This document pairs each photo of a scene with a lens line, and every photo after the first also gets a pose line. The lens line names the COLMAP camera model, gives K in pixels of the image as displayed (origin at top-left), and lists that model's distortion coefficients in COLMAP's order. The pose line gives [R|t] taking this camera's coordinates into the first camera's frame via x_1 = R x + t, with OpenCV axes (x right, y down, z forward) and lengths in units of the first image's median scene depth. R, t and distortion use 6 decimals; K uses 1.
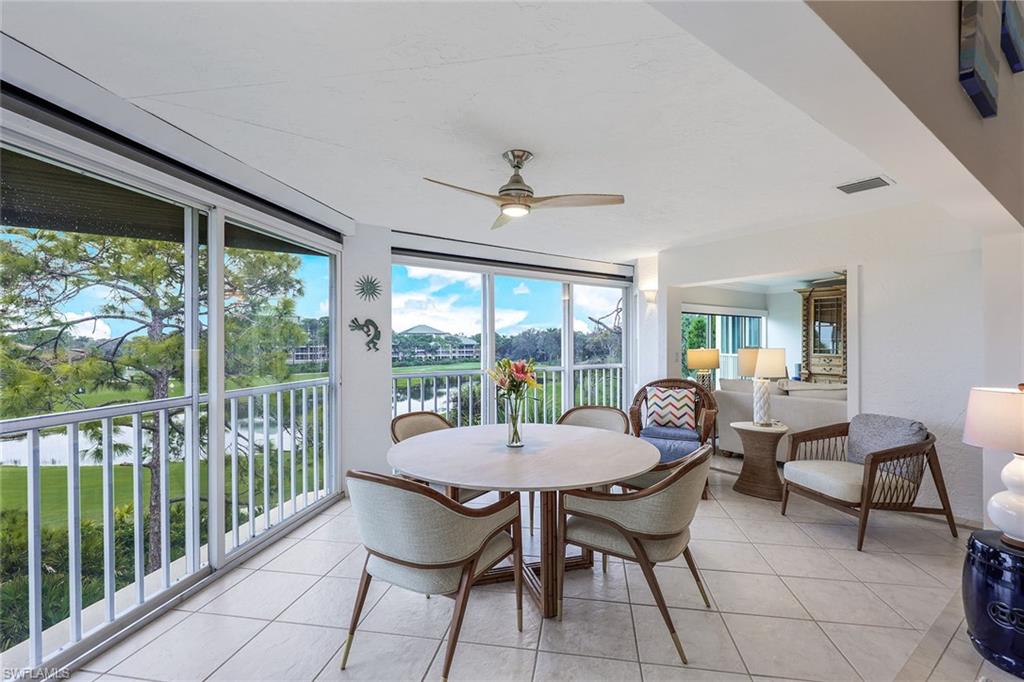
lens RADIAL K [[453.3, 0, 512.0], [0, 453.3, 341.0], [0, 0, 1]] dist [0.000127, 0.000012]
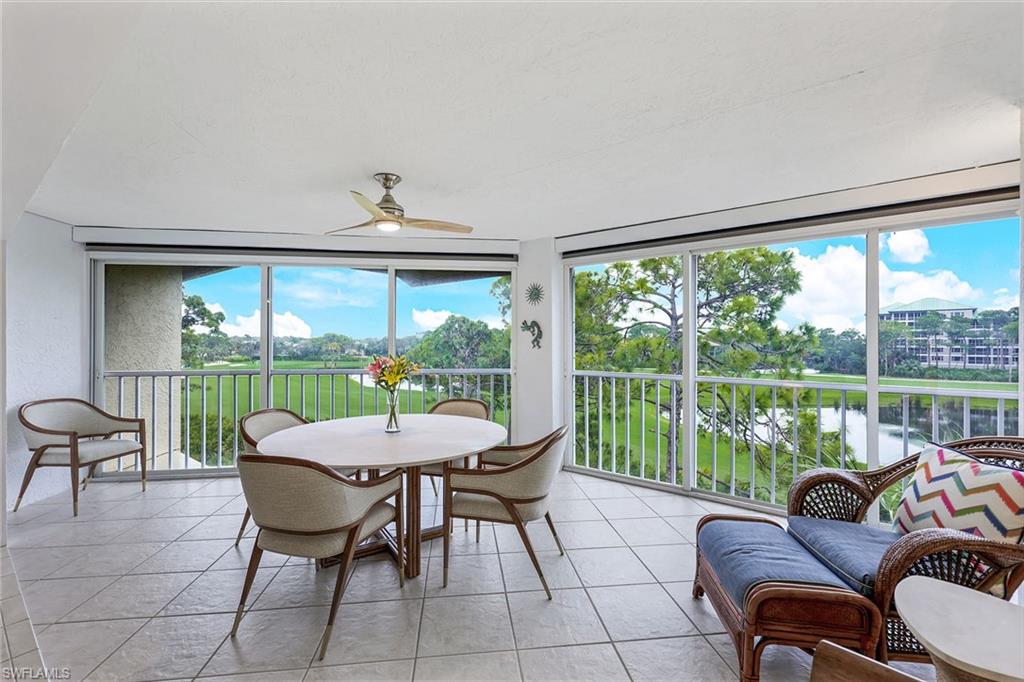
lens RADIAL K [[428.7, 0, 506.3], [0, 428.7, 342.0], [0, 0, 1]] dist [0.001894, 0.000288]
pose [[0.275719, 0.002224, -0.961236, 0.617854], [0.001889, 0.999994, 0.002855, 0.002609], [0.961237, -0.002603, 0.275713, 0.534199]]
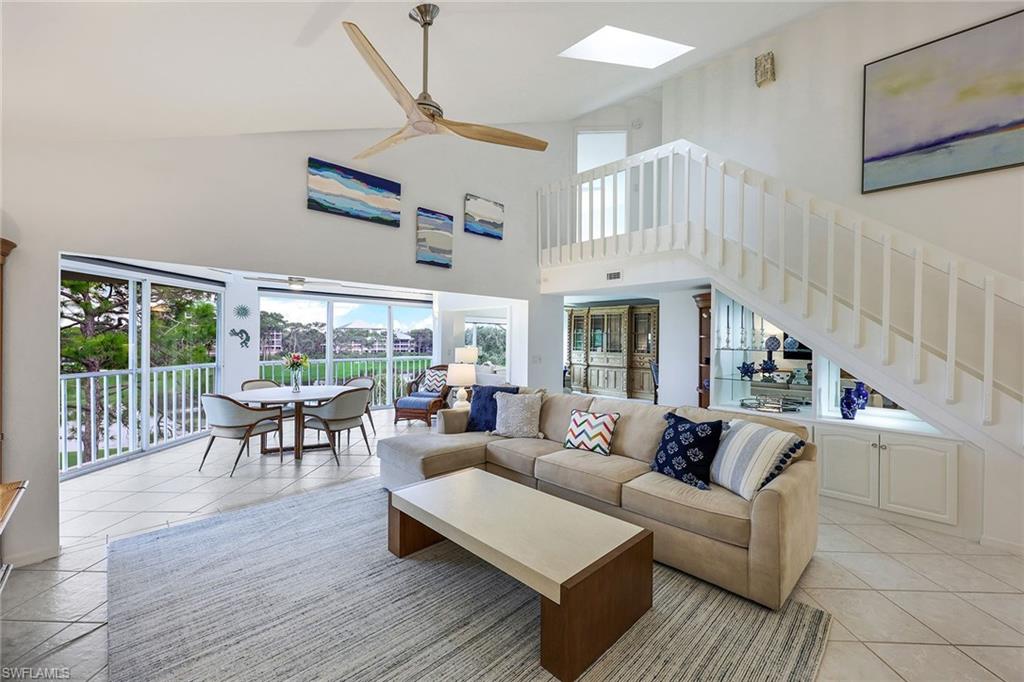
lens RADIAL K [[416.0, 0, 508.8], [0, 416.0, 342.0], [0, 0, 1]] dist [0.000136, -0.000109]
pose [[0.989771, 0.010521, 0.142276, 0.407362], [-0.012317, 0.999855, 0.011744, -0.026928], [-0.142132, -0.013376, 0.989757, -0.633892]]
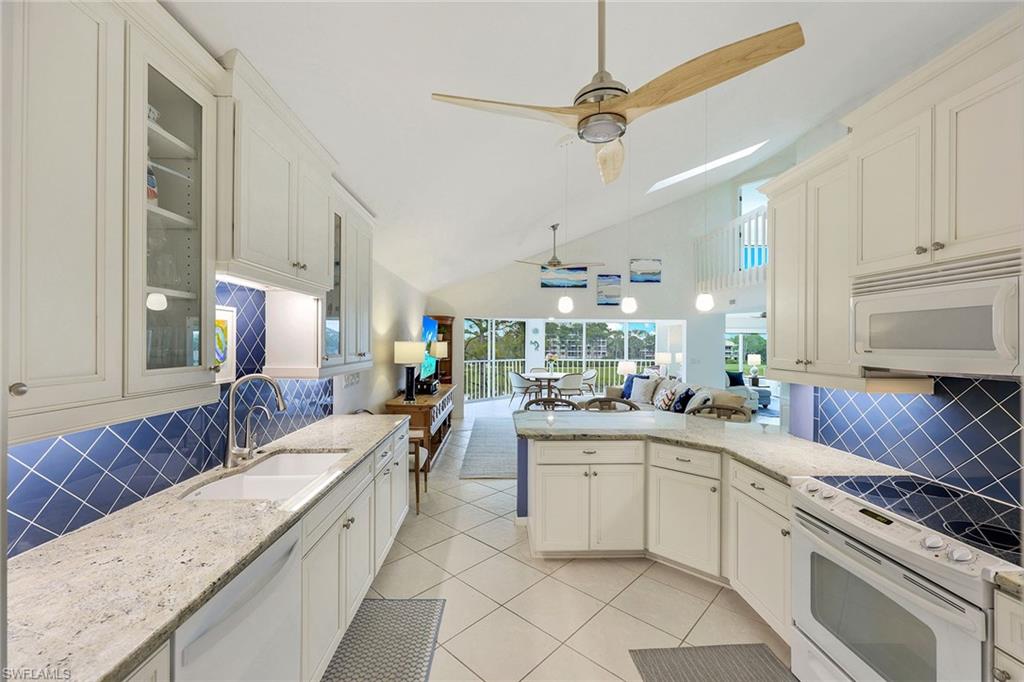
lens RADIAL K [[419.8, 0, 507.0], [0, 419.8, 340.8], [0, 0, 1]] dist [-0.000695, 0.000008]
pose [[0.825566, 0.006680, -0.564266, 1.008520], [-0.007178, 0.999973, 0.001335, -0.043759], [0.564260, 0.002948, 0.825592, -1.318869]]
